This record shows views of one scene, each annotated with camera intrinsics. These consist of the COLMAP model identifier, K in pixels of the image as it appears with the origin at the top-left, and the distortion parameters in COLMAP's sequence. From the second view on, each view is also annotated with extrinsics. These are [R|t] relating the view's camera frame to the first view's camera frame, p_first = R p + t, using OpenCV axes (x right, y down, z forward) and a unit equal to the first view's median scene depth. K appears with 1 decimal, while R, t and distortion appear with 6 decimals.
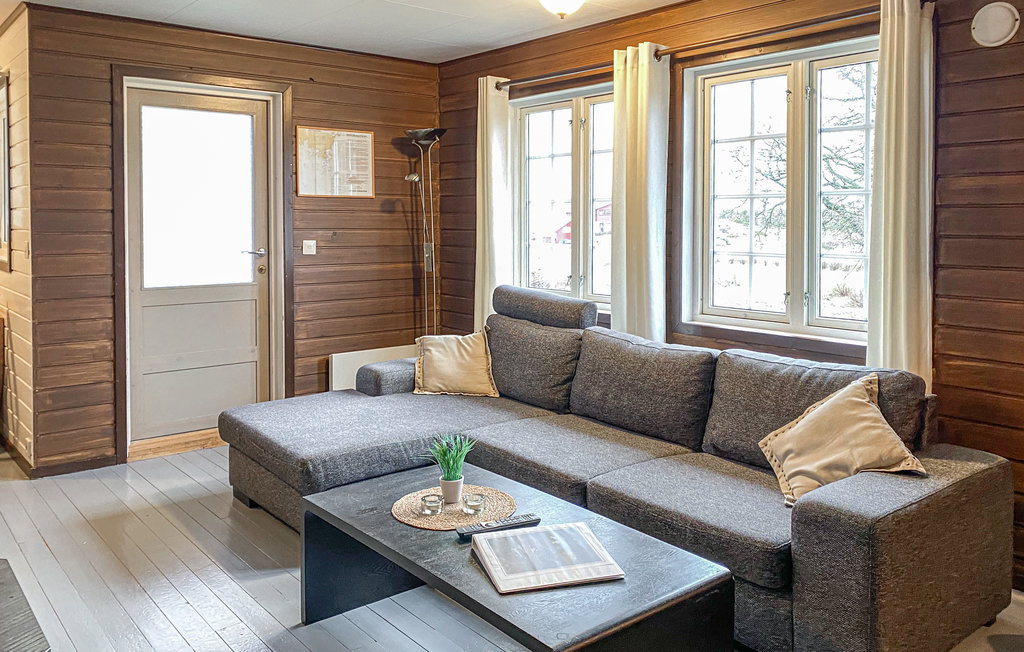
lens RADIAL K [[803.0, 0, 514.9], [0, 803.0, 328.2], [0, 0, 1]] dist [0.004867, -0.003449]
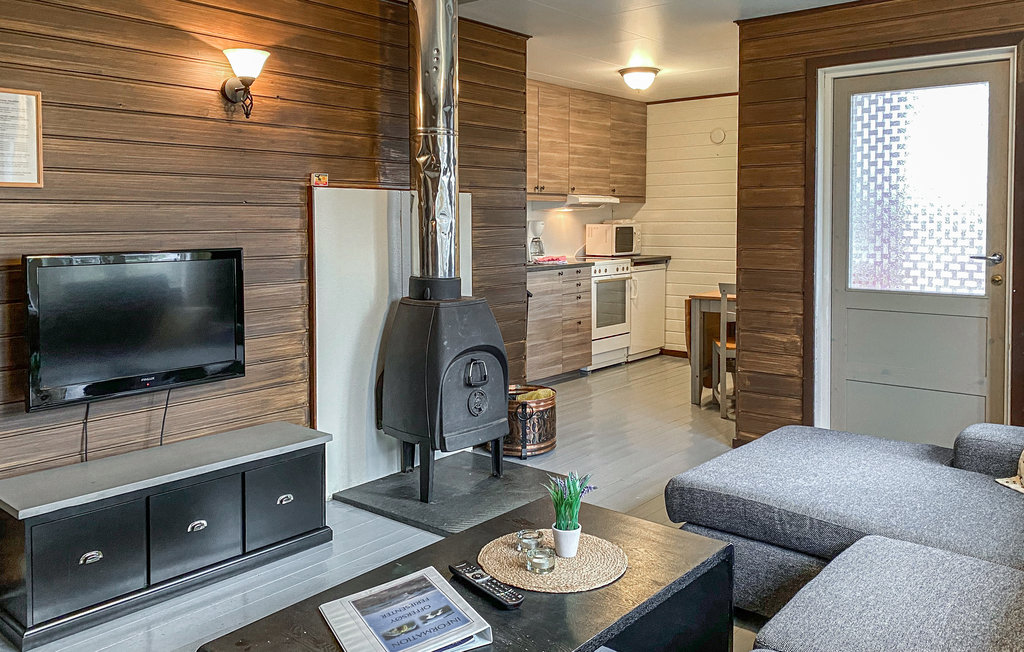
lens RADIAL K [[803.0, 0, 514.8], [0, 803.0, 323.3], [0, 0, 1]] dist [0.004867, -0.003449]
pose [[0.172684, 0.125670, -0.976927, 0.424218], [-0.131038, 0.985942, 0.103667, -0.060190], [0.976222, 0.110113, 0.186724, 0.478066]]
